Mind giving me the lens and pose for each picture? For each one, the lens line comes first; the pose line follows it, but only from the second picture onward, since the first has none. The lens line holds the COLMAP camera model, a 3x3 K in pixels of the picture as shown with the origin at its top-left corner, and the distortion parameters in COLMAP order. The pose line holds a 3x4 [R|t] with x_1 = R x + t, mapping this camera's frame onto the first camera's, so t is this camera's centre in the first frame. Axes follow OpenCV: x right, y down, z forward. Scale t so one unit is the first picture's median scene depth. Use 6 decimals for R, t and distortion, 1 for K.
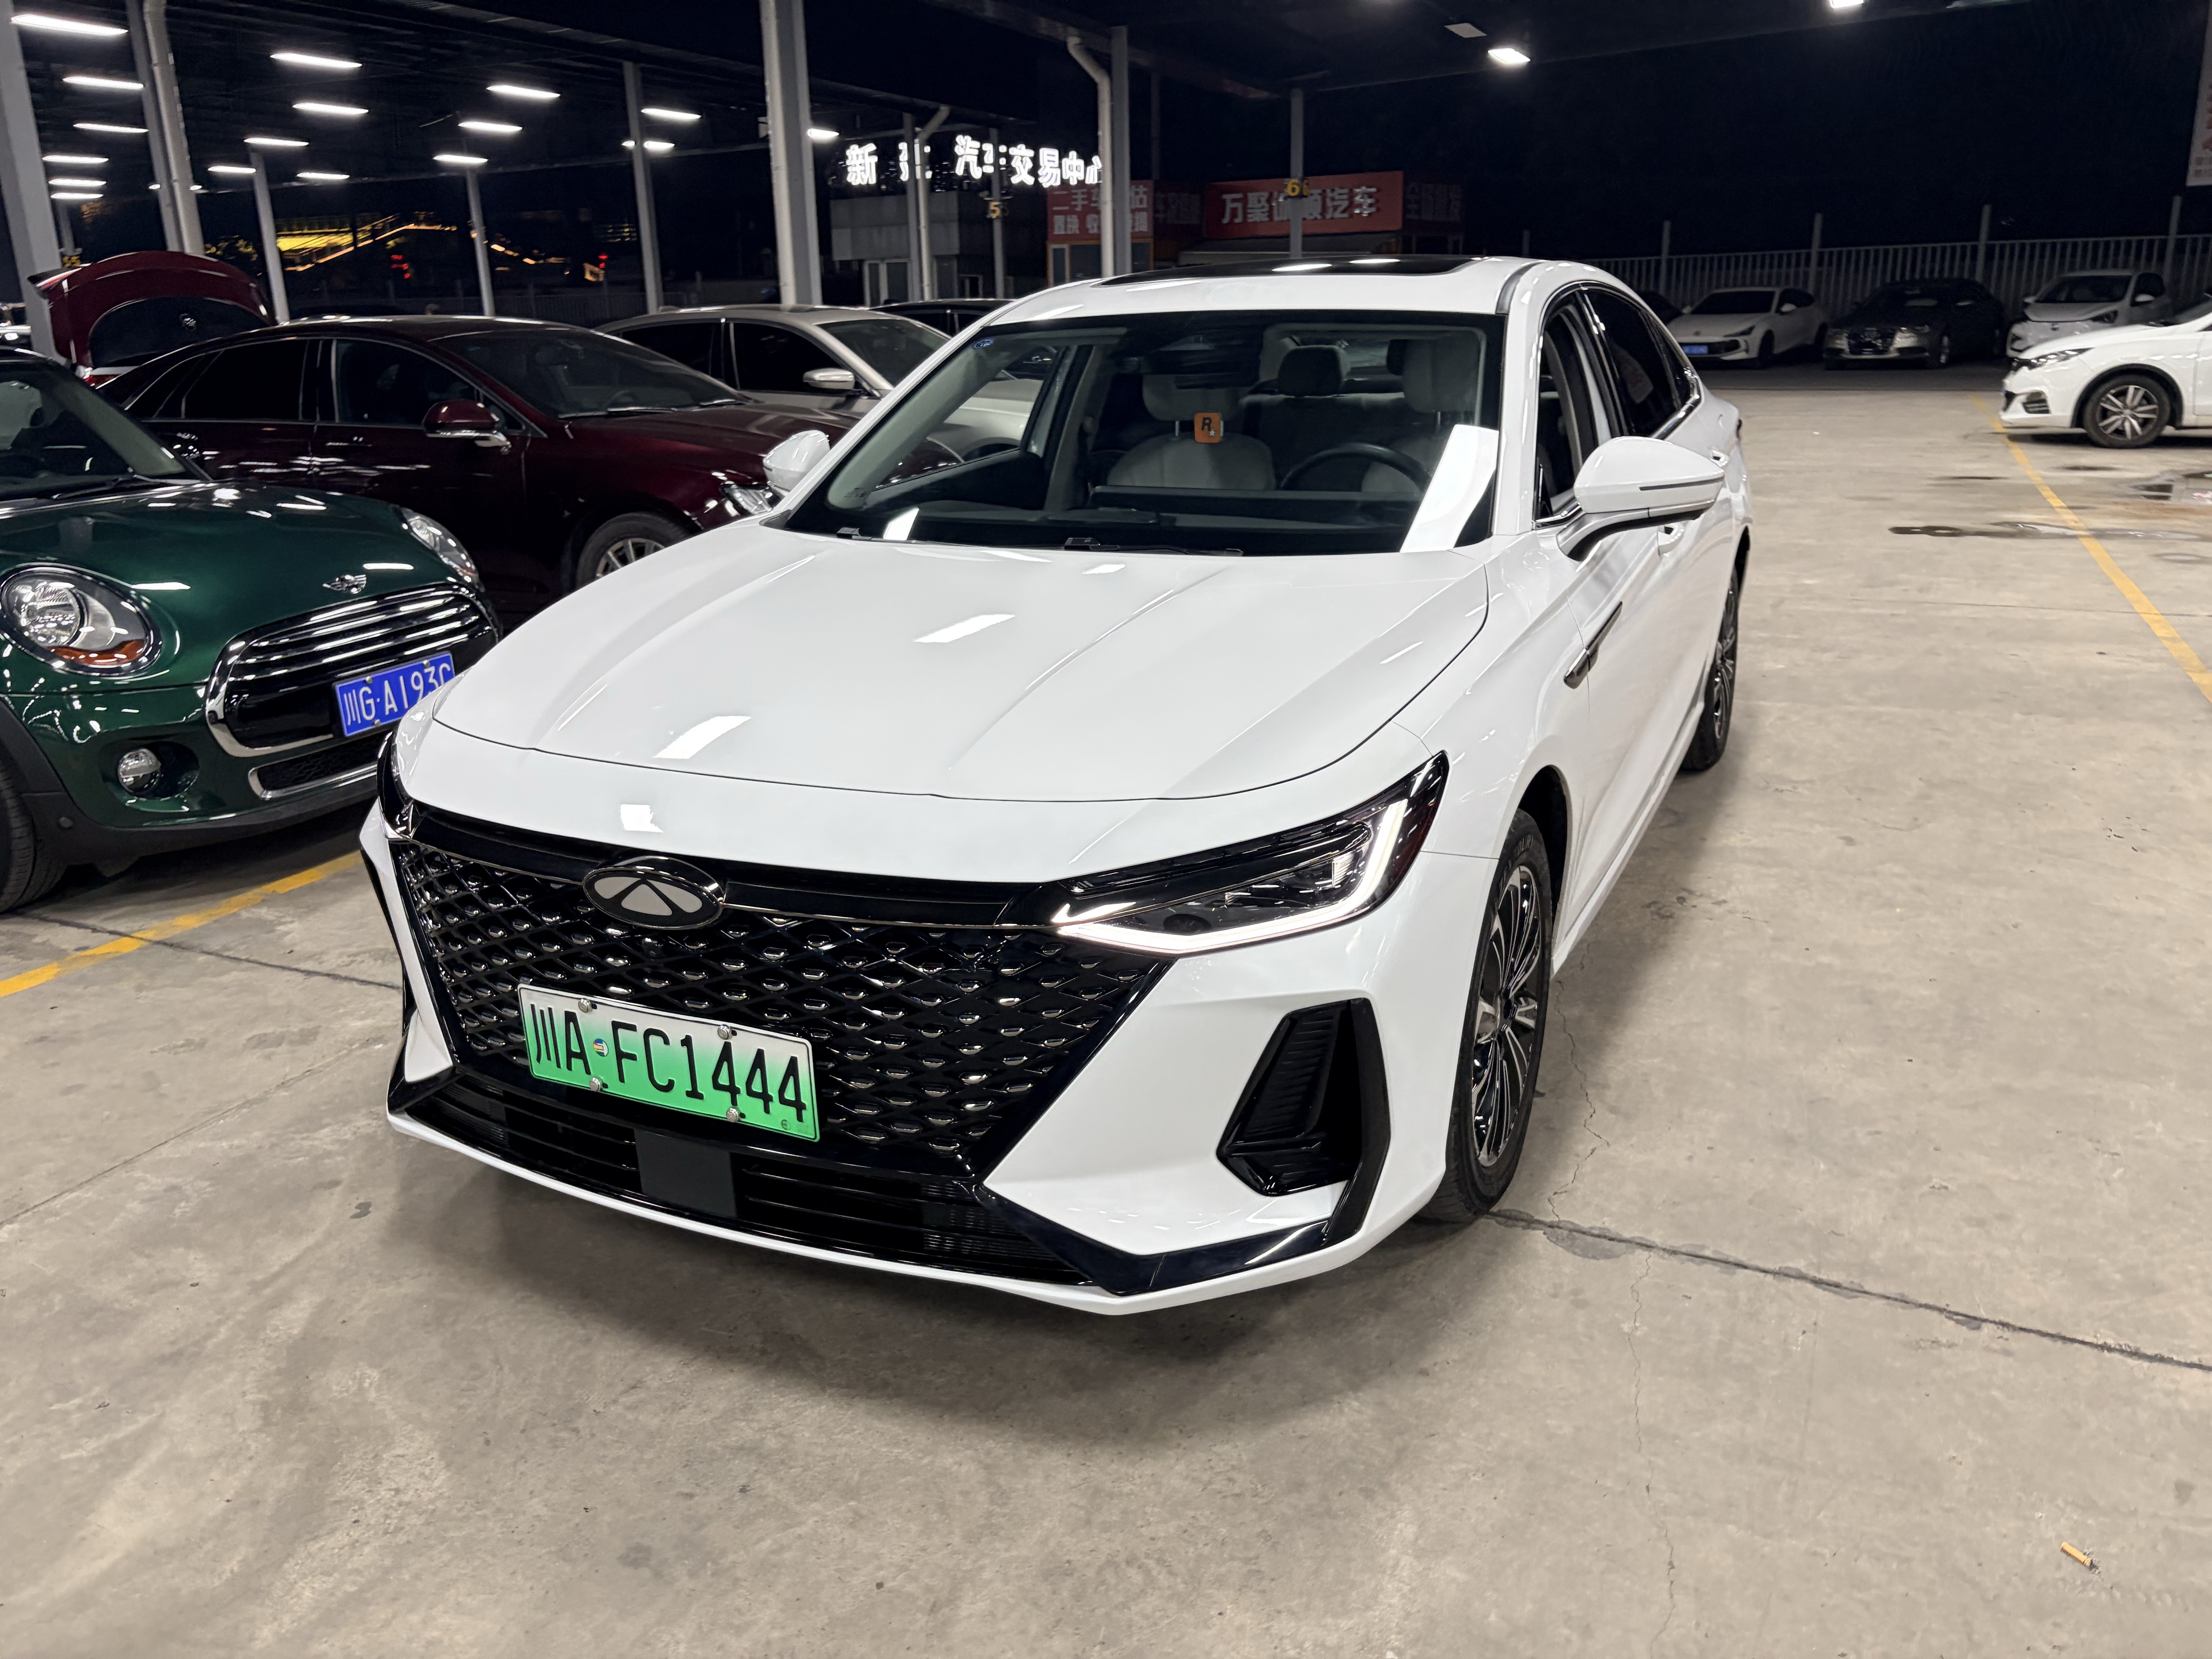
lens RADIAL K [[1619.4, 0, 1077.1], [0, 1619.4, 809.4], [0, 0, 1]] dist [0.039335, -0.024536]
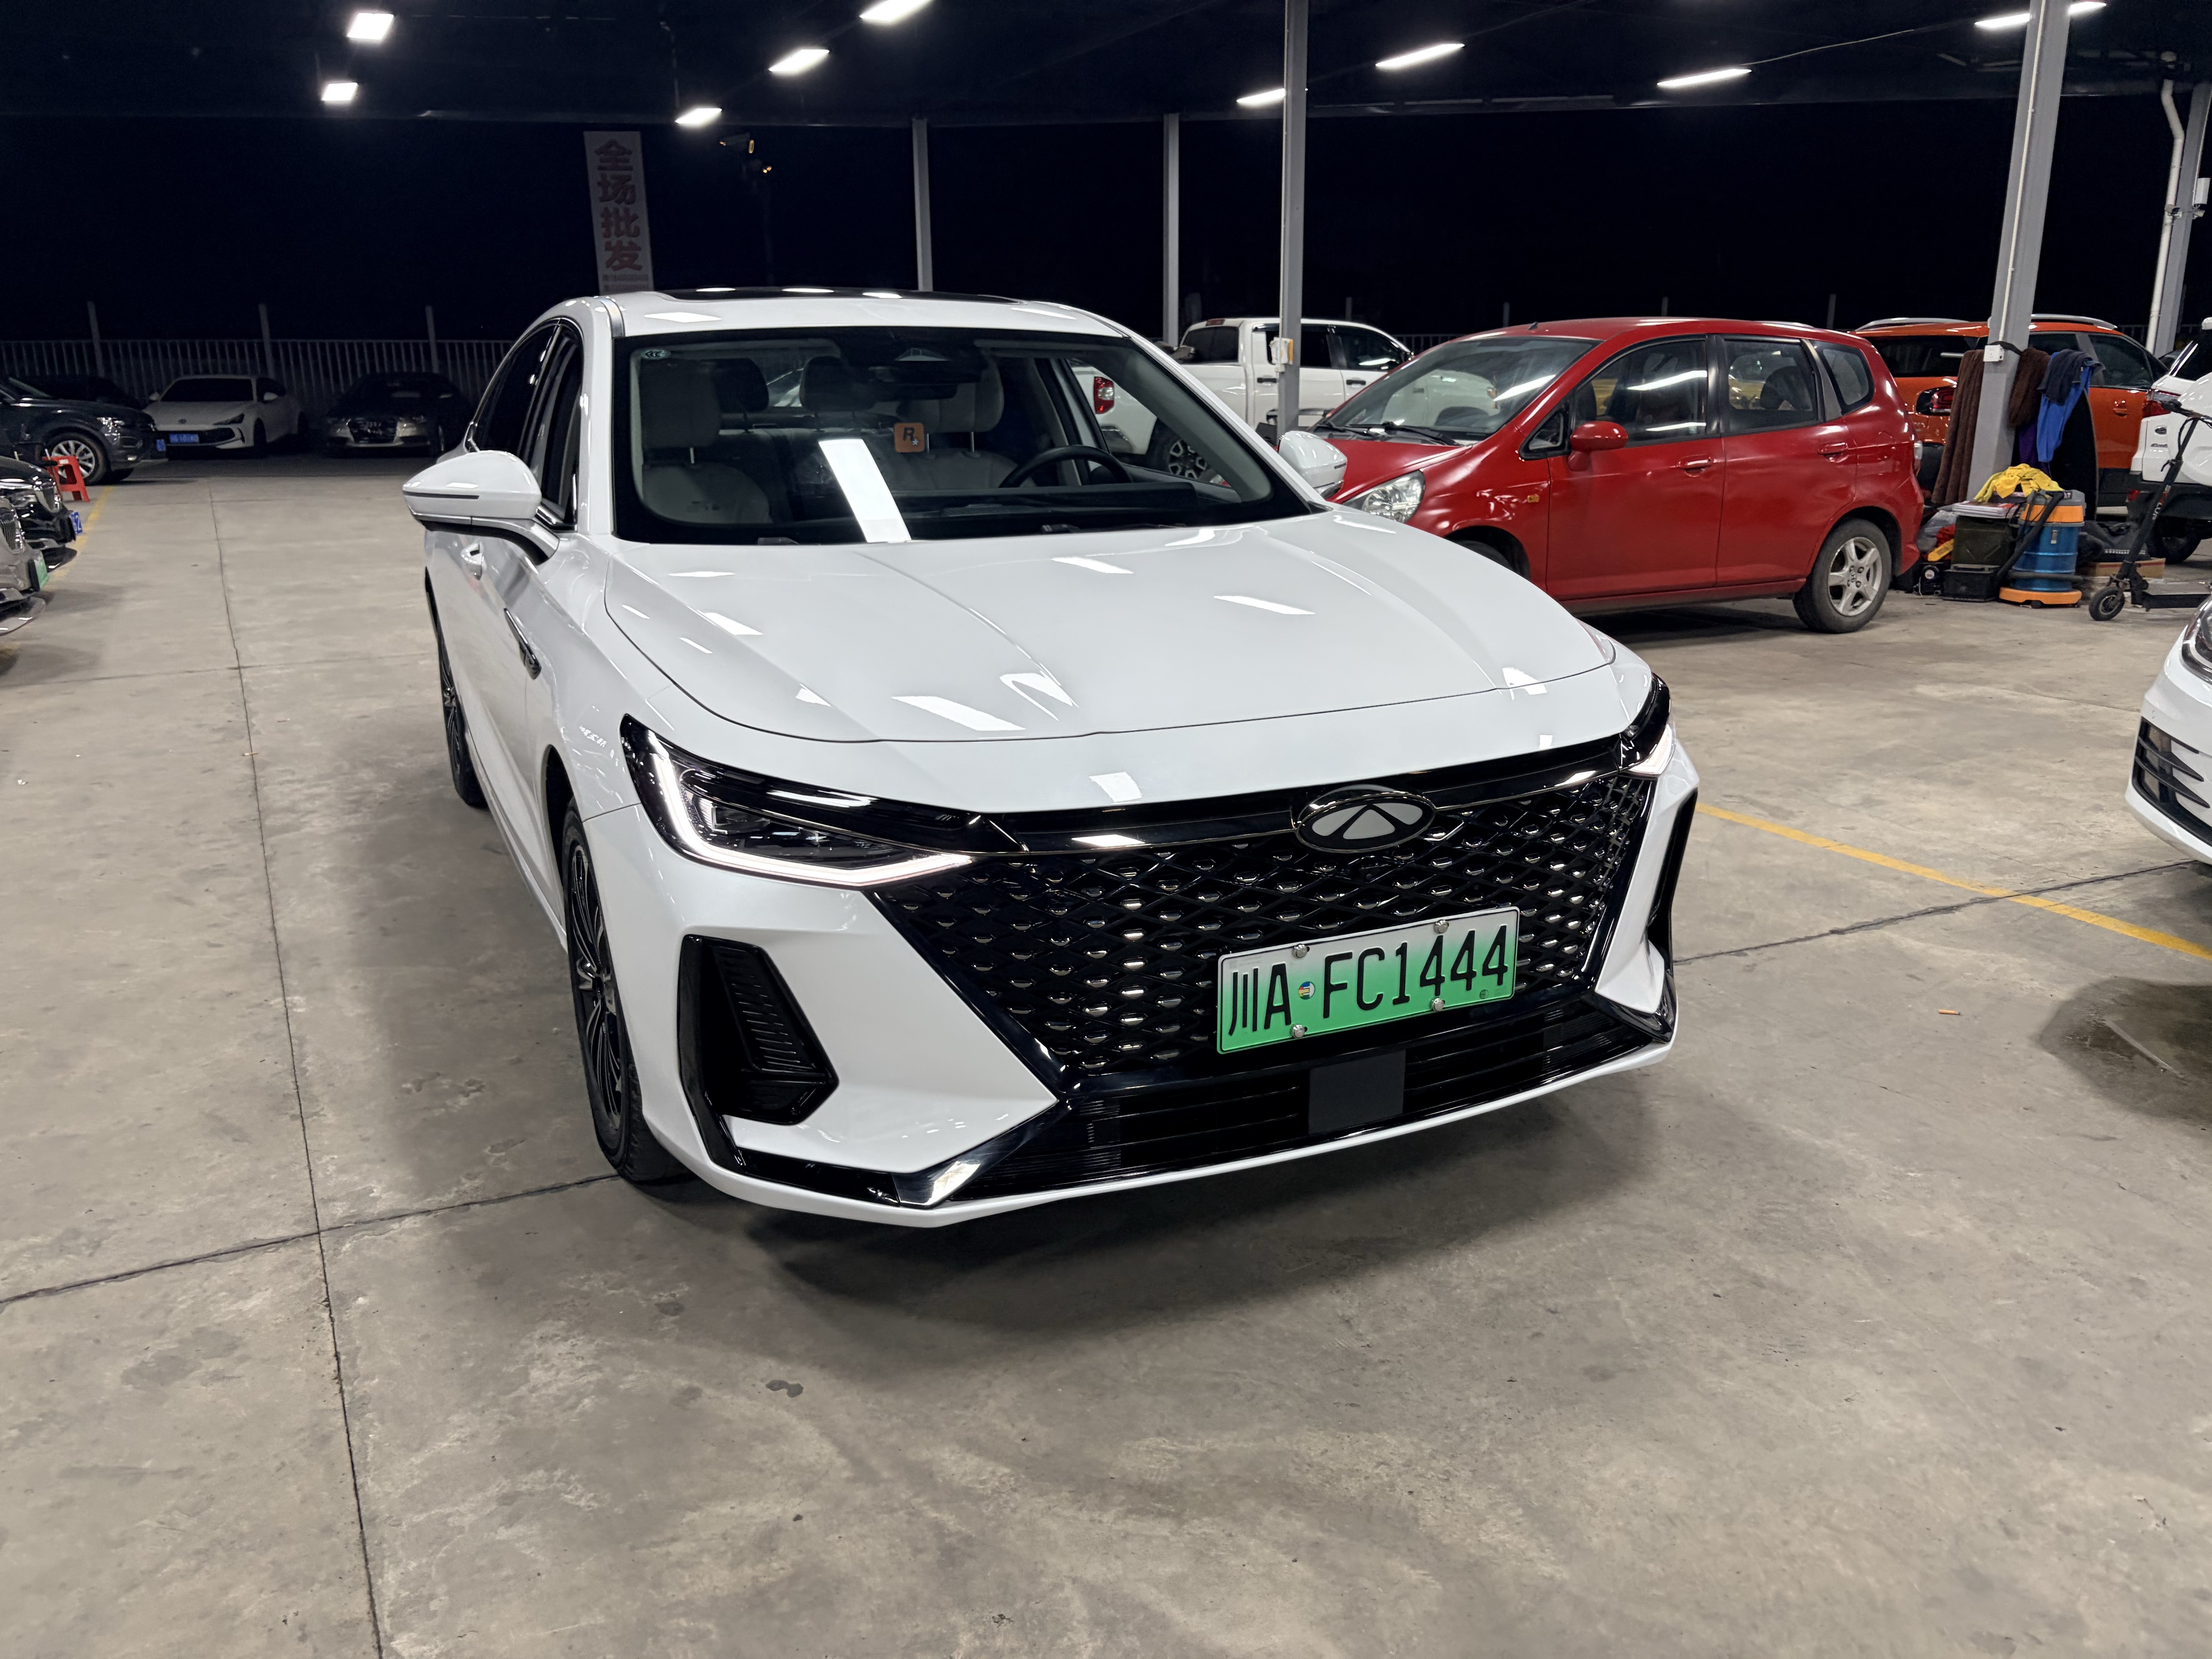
lens RADIAL K [[1619.4, 0, 1121.1], [0, 1619.4, 808.0], [0, 0, 1]] dist [0.039335, -0.024536]
pose [[0.633328, -0.176124, 0.753576, -1.110167], [0.216336, 0.975229, 0.046113, -0.036108], [-0.743031, 0.133821, 0.655742, 0.411382]]
